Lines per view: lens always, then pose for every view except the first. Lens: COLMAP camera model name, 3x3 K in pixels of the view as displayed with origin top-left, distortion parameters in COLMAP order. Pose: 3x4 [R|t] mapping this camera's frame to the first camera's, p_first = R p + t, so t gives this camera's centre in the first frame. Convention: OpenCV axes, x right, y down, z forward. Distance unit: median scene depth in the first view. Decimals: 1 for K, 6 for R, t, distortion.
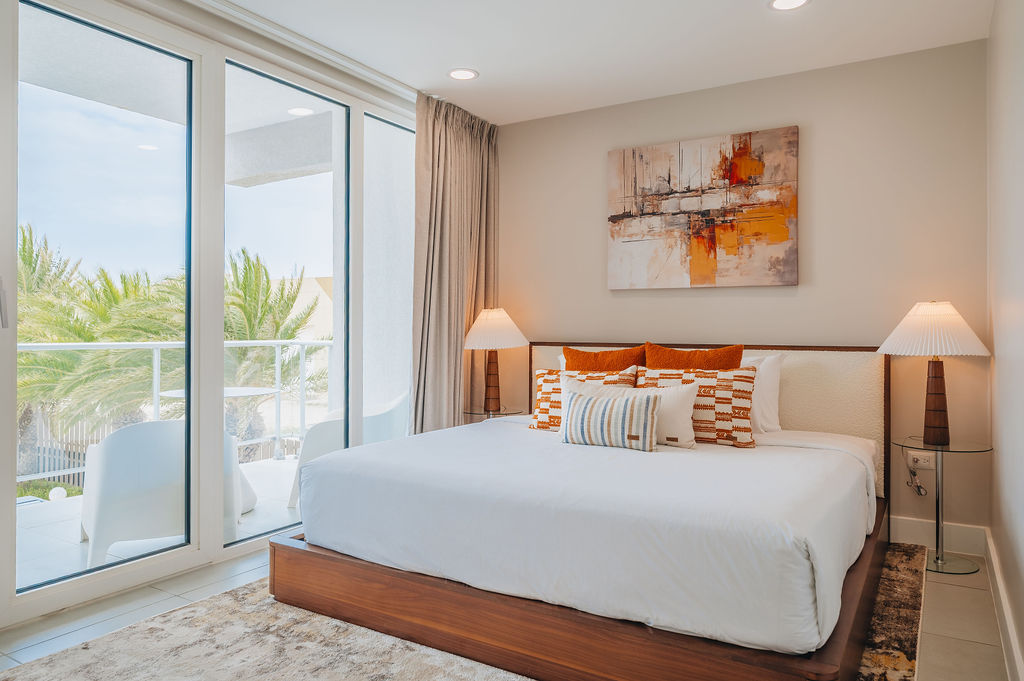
lens RADIAL K [[698.8, 0, 512.0], [0, 698.8, 340.5], [0, 0, 1]] dist [0.001800, 0.000502]
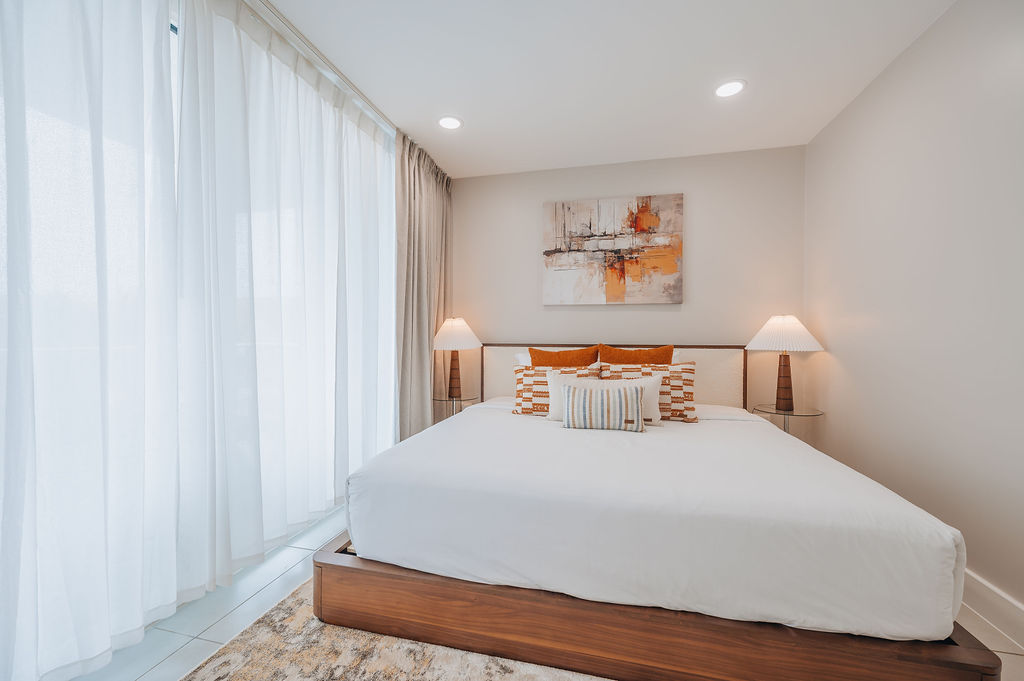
lens RADIAL K [[410.4, 0, 510.6], [0, 410.4, 343.9], [0, 0, 1]] dist [0.000068, 0.000117]
pose [[0.952881, -0.008041, 0.303239, -0.206653], [0.005784, 0.999948, 0.008341, -0.004614], [-0.303290, -0.006195, 0.952878, 0.316268]]
